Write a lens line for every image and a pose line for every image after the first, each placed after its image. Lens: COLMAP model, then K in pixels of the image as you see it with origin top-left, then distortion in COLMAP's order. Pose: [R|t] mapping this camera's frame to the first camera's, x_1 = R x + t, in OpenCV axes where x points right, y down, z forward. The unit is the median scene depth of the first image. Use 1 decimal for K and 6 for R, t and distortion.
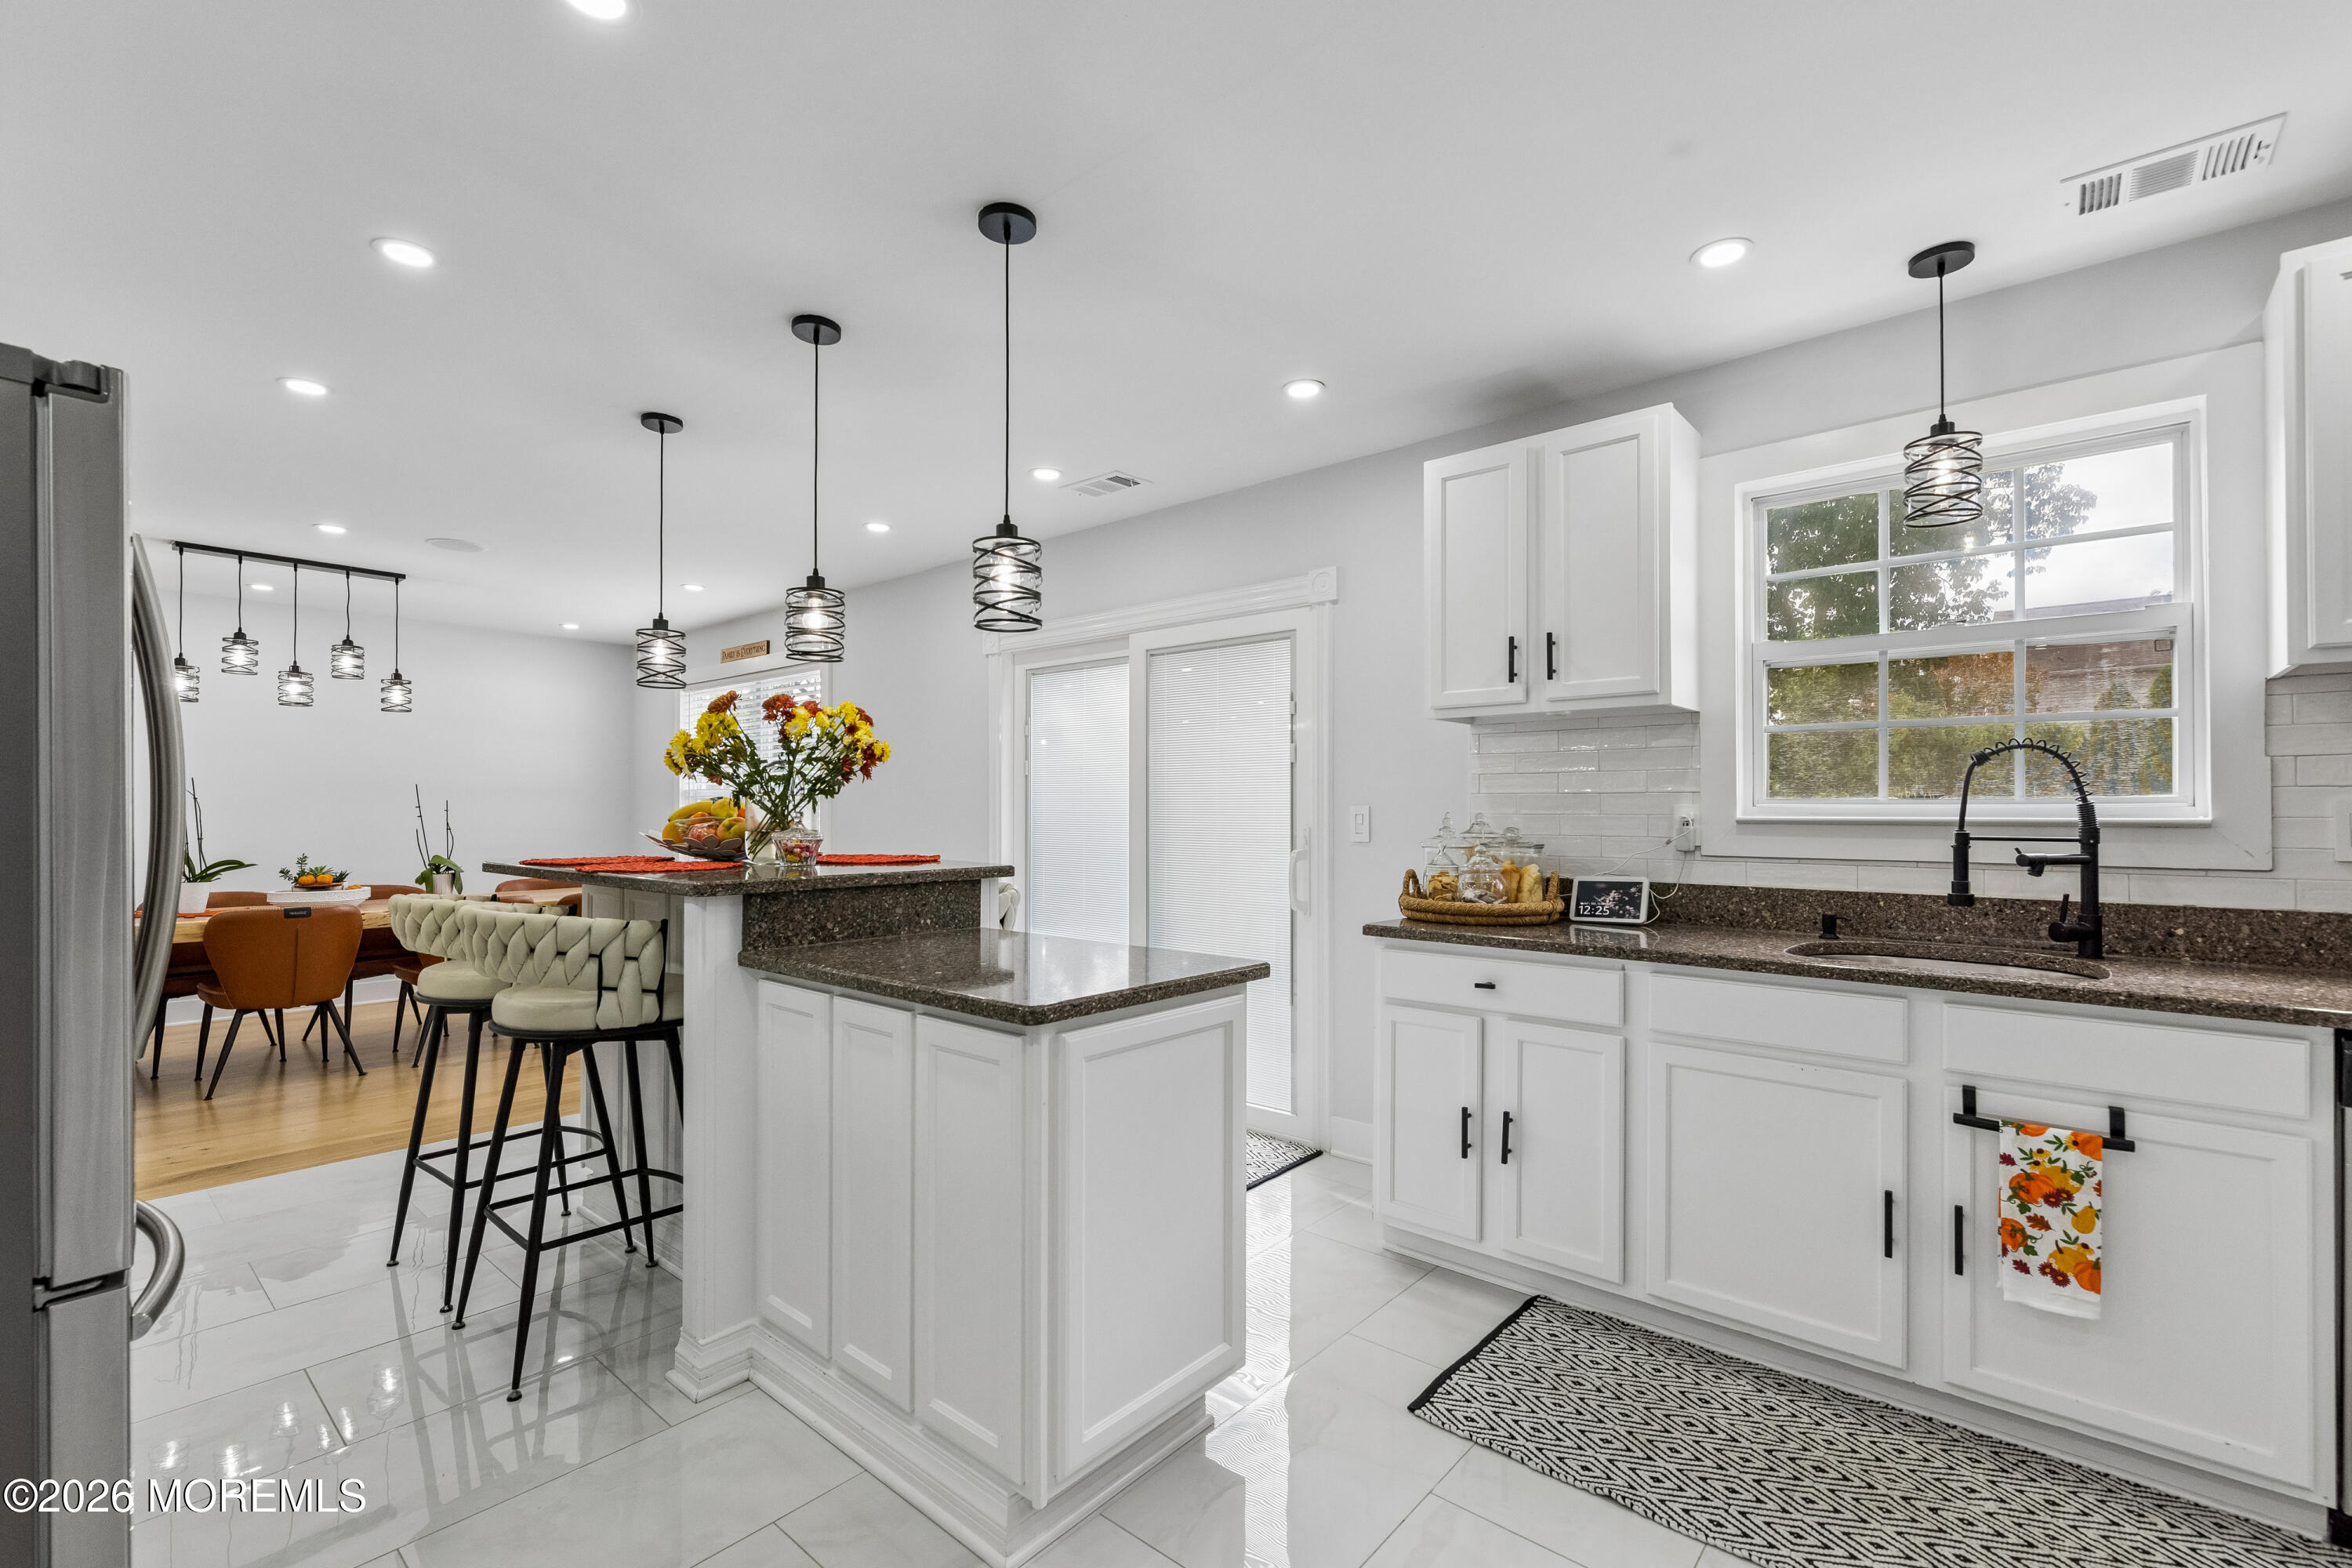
lens RADIAL K [[1033.0, 0, 1181.6], [0, 1033.0, 798.3], [0, 0, 1]] dist [0.001363, -0.000362]
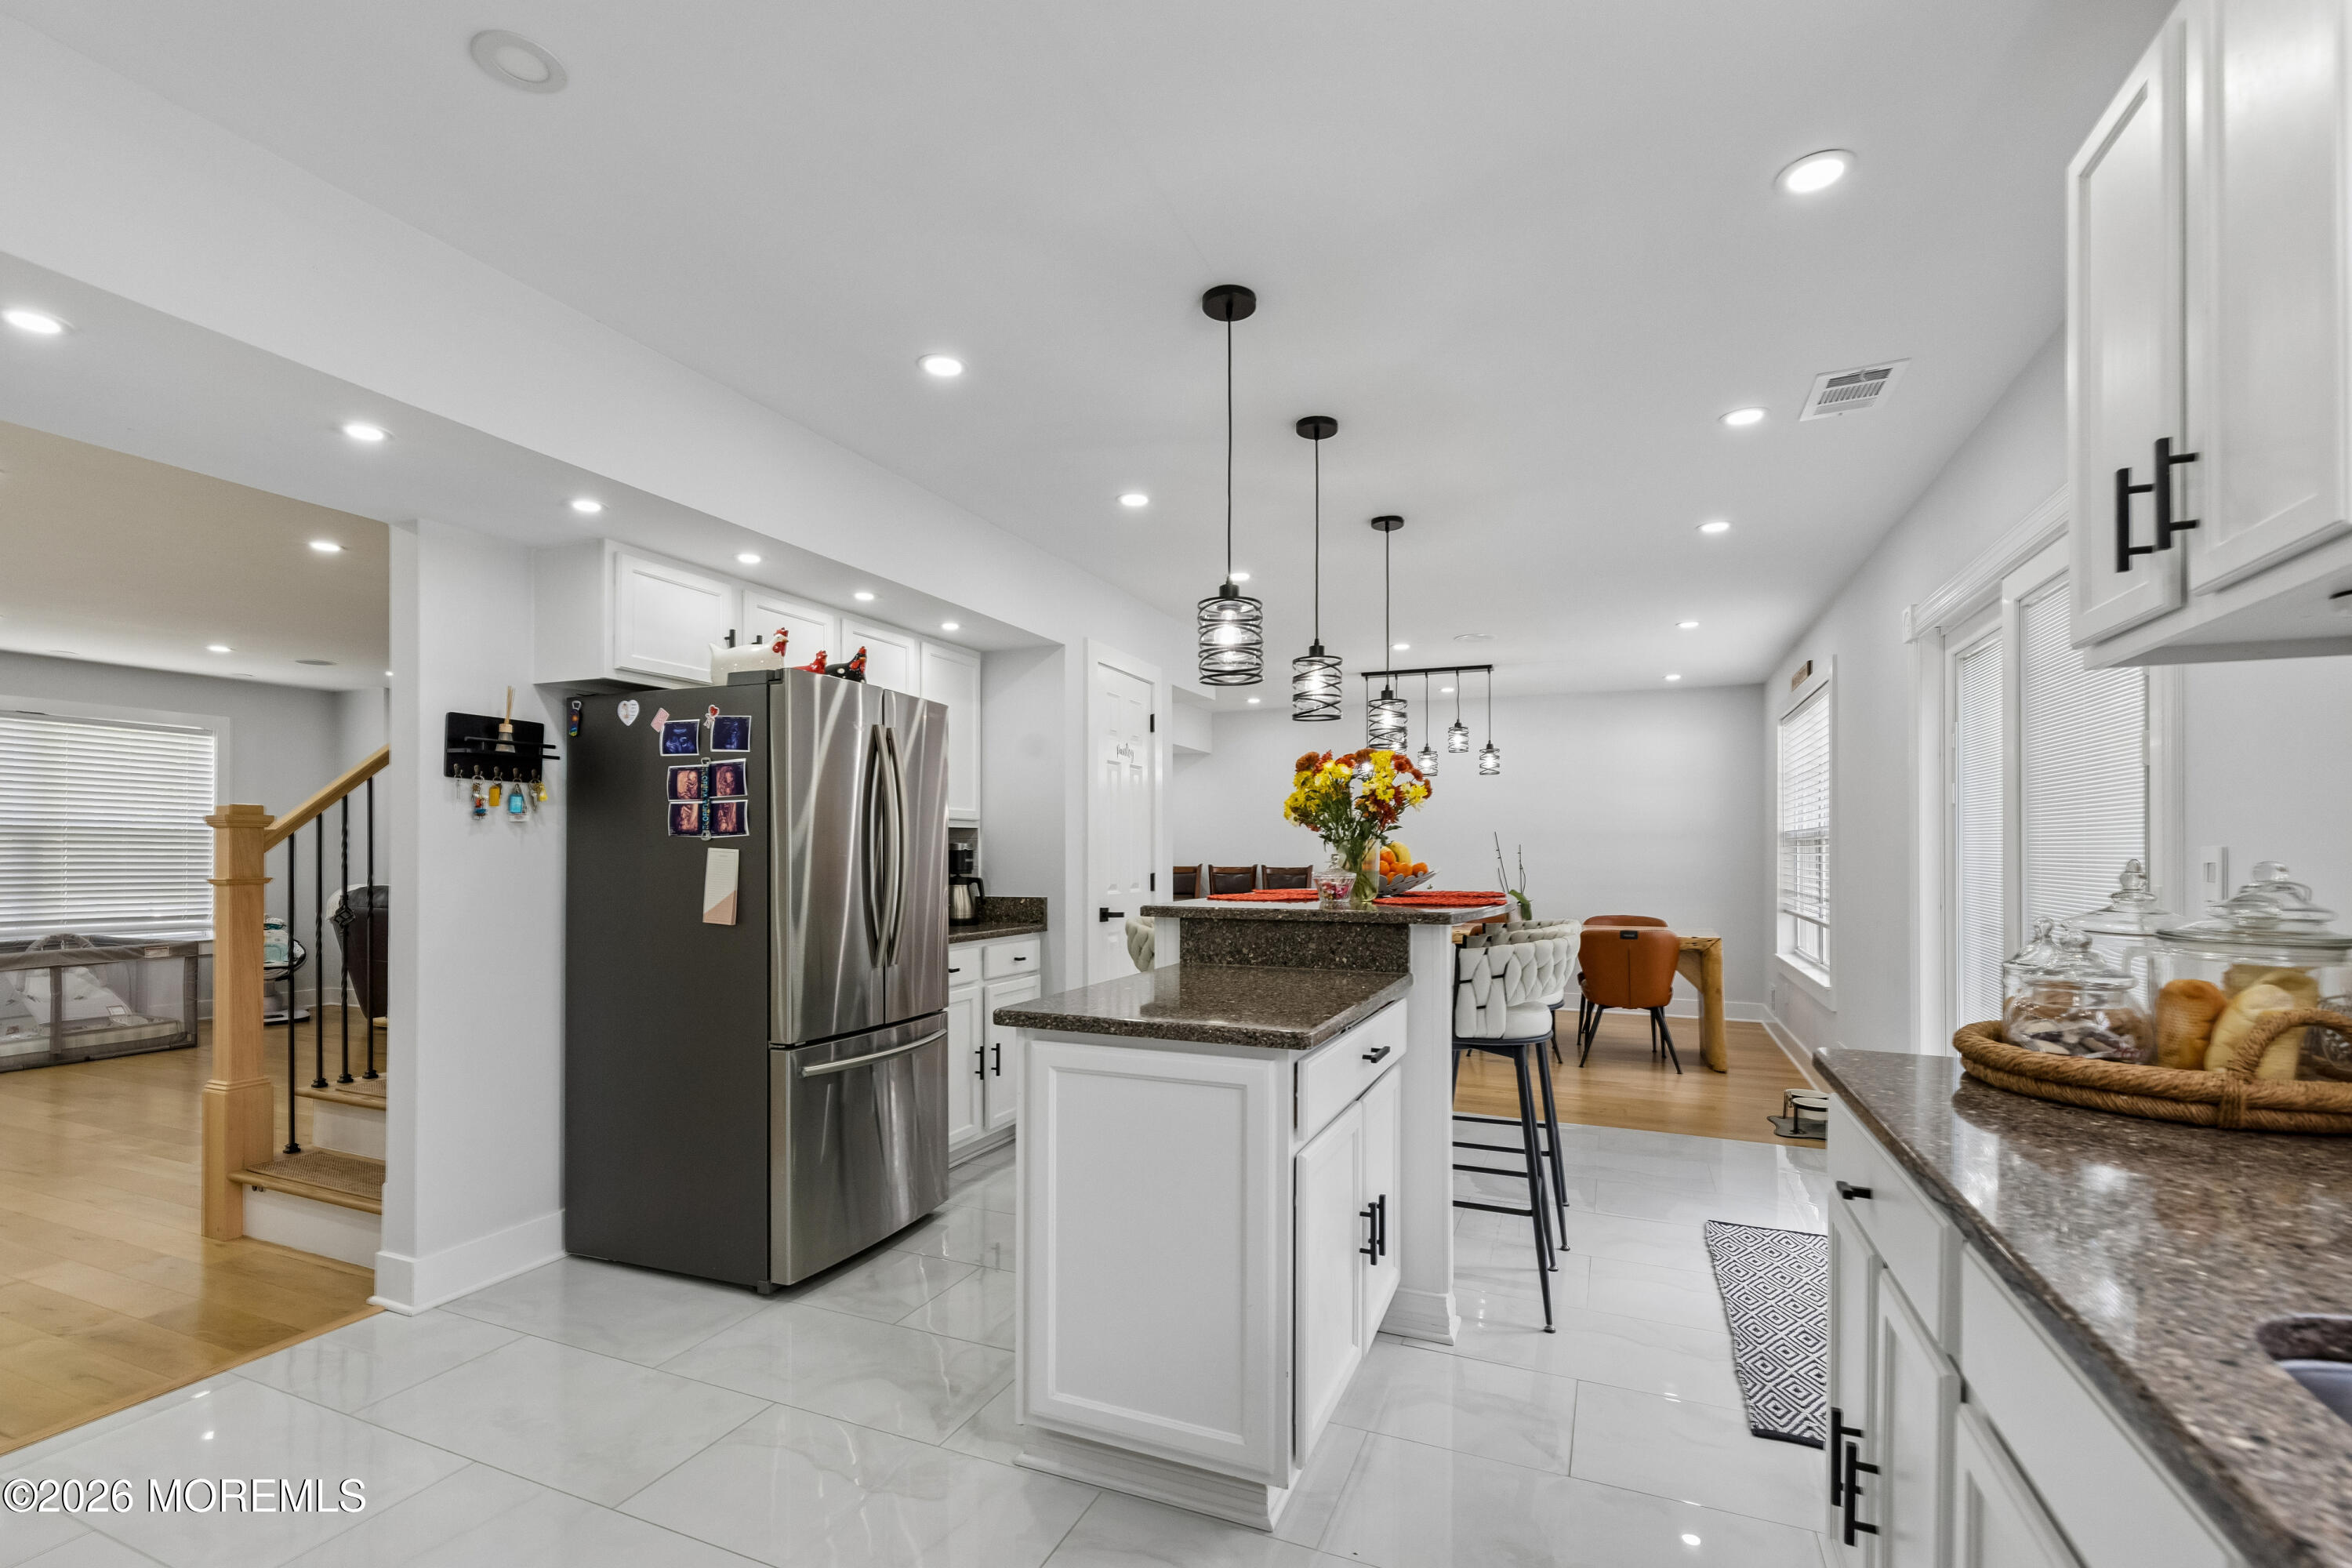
lens RADIAL K [[1033.0, 0, 1162.5], [0, 1033.0, 848.3], [0, 0, 1]] dist [0.001363, -0.000362]
pose [[0.296018, -0.002341, -0.955180, 0.758066], [0.009701, 0.999953, 0.000556, 0.004792], [0.955133, -0.009431, 0.296026, 0.561448]]
